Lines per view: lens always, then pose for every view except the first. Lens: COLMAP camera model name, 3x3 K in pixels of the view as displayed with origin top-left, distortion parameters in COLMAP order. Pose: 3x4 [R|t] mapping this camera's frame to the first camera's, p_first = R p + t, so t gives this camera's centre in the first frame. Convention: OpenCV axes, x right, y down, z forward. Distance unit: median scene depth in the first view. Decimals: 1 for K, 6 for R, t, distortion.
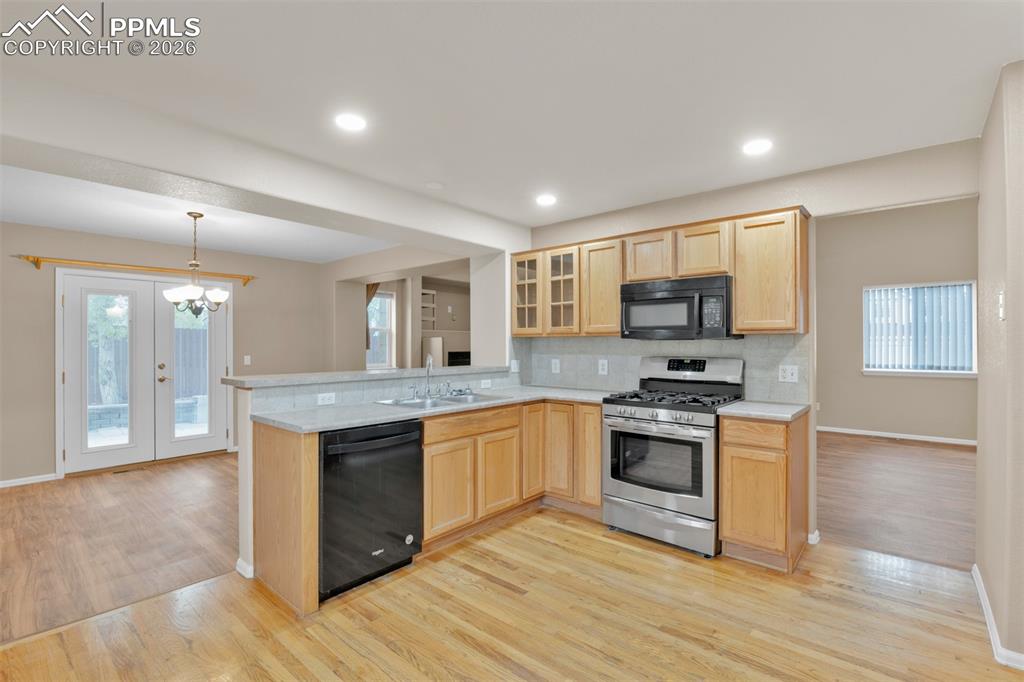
lens RADIAL K [[465.6, 0, 518.2], [0, 465.6, 338.8], [0, 0, 1]] dist [-0.003753, -0.005669]
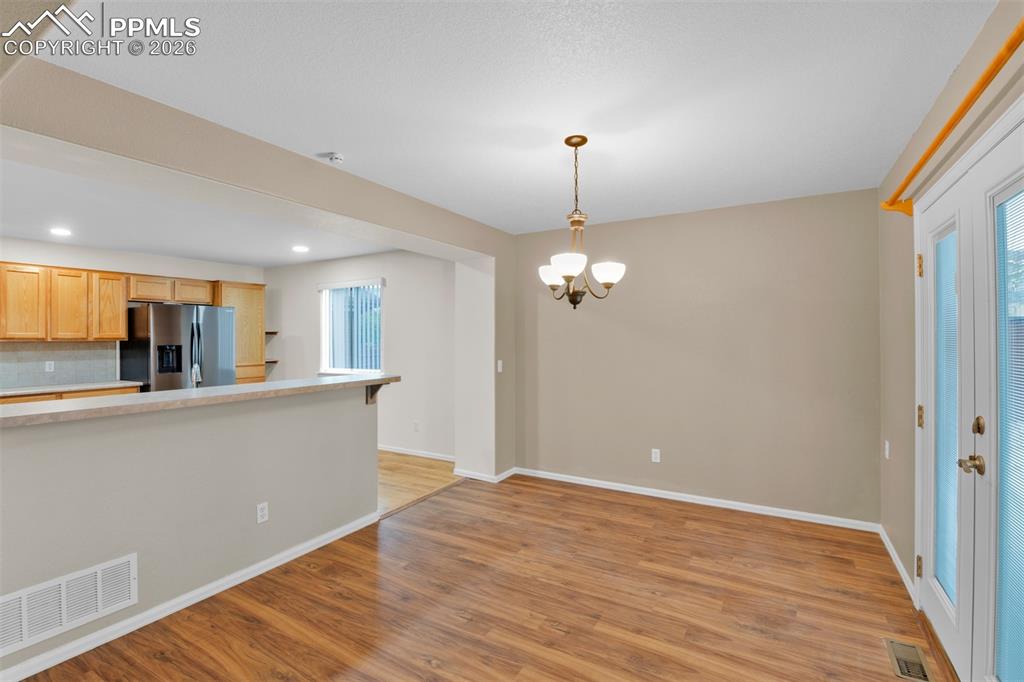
lens RADIAL K [[475.7, 0, 512.4], [0, 475.7, 341.1], [0, 0, 1]] dist [0.018405, -0.000221]
pose [[-0.985838, 0.009590, -0.167425, -0.622755], [0.010282, 0.999942, -0.003268, -0.001226], [0.167384, -0.004944, -0.985879, 1.982968]]
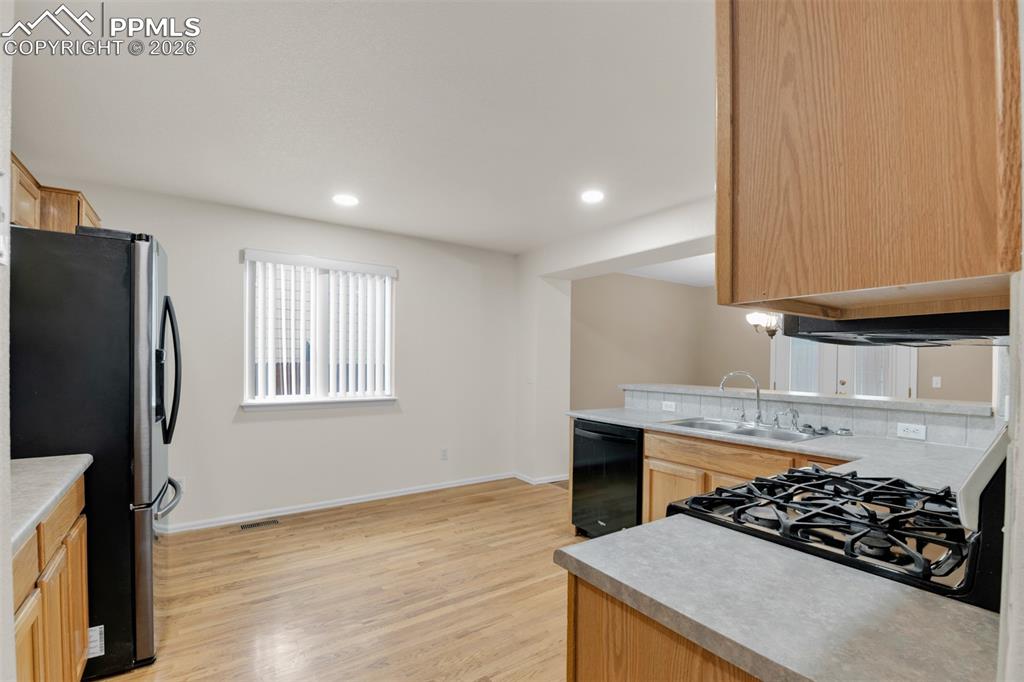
lens RADIAL K [[465.6, 0, 520.6], [0, 465.6, 361.7], [0, 0, 1]] dist [-0.003753, -0.005669]
pose [[-0.249057, 0.002744, -0.968485, 0.743467], [0.002261, 0.999995, 0.002252, 0.010897], [0.968486, -0.001628, -0.249062, 0.832065]]
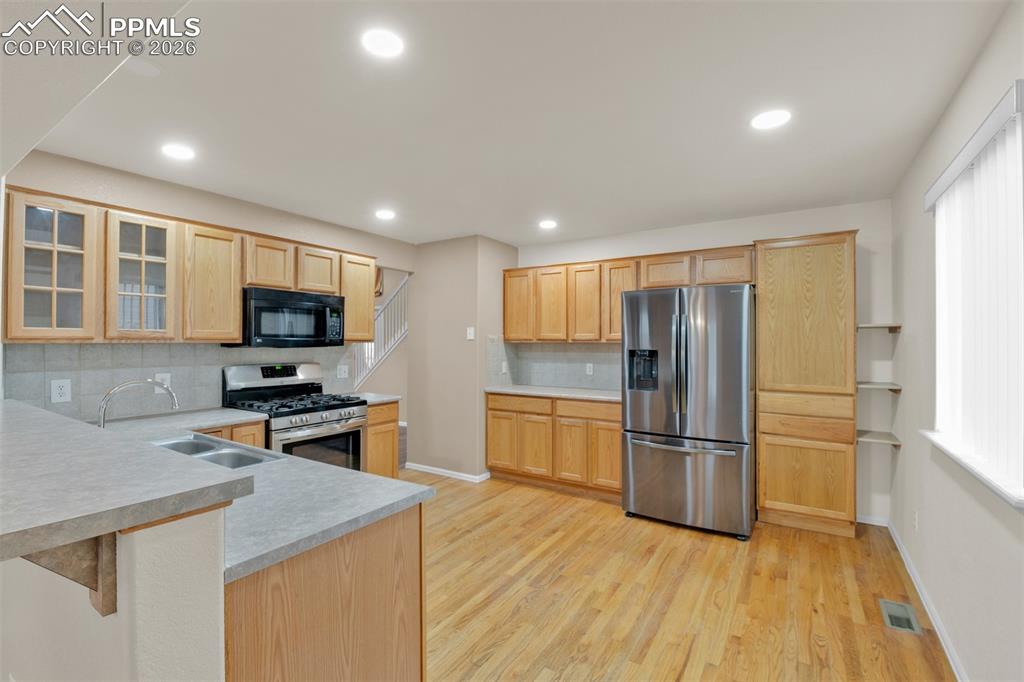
lens RADIAL K [[448.8, 0, 504.9], [0, 448.8, 343.0], [0, 0, 1]] dist [-0.015918, -0.000875]
pose [[-0.120960, 0.000718, 0.992657, -0.746109], [-0.013046, 0.999912, -0.002313, -0.013151], [-0.992572, -0.013230, -0.120941, 0.654464]]
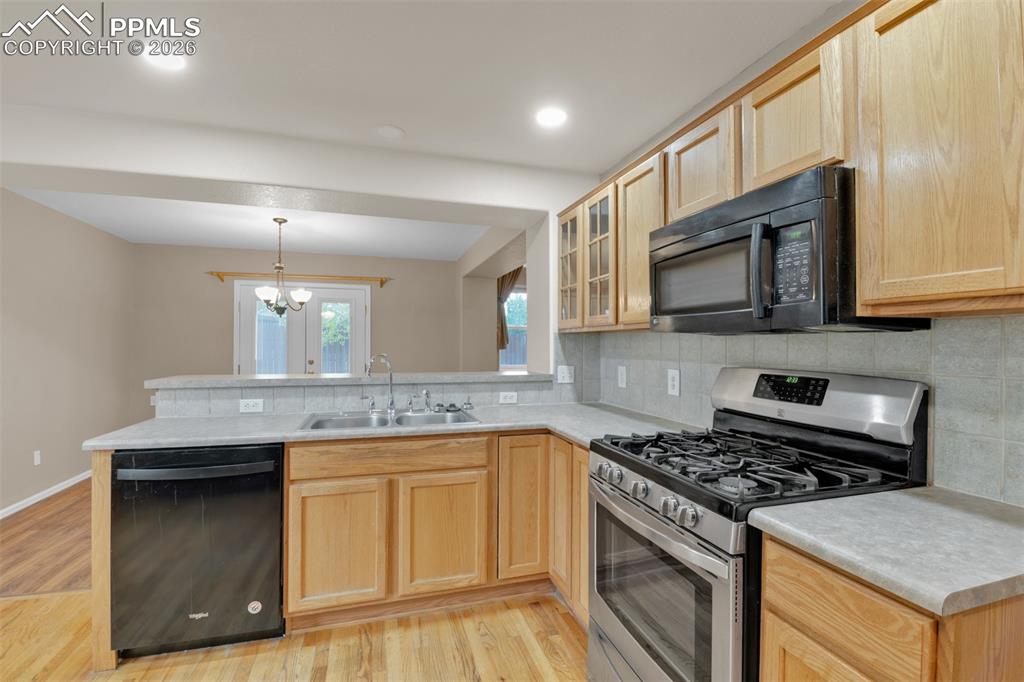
lens RADIAL K [[465.6, 0, 510.8], [0, 465.6, 338.6], [0, 0, 1]] dist [-0.003753, -0.005669]
pose [[0.838432, -0.001998, -0.545002, 0.404817], [0.001348, 0.999998, -0.001593, 0.007188], [0.545004, 0.000601, 0.838433, 0.487266]]
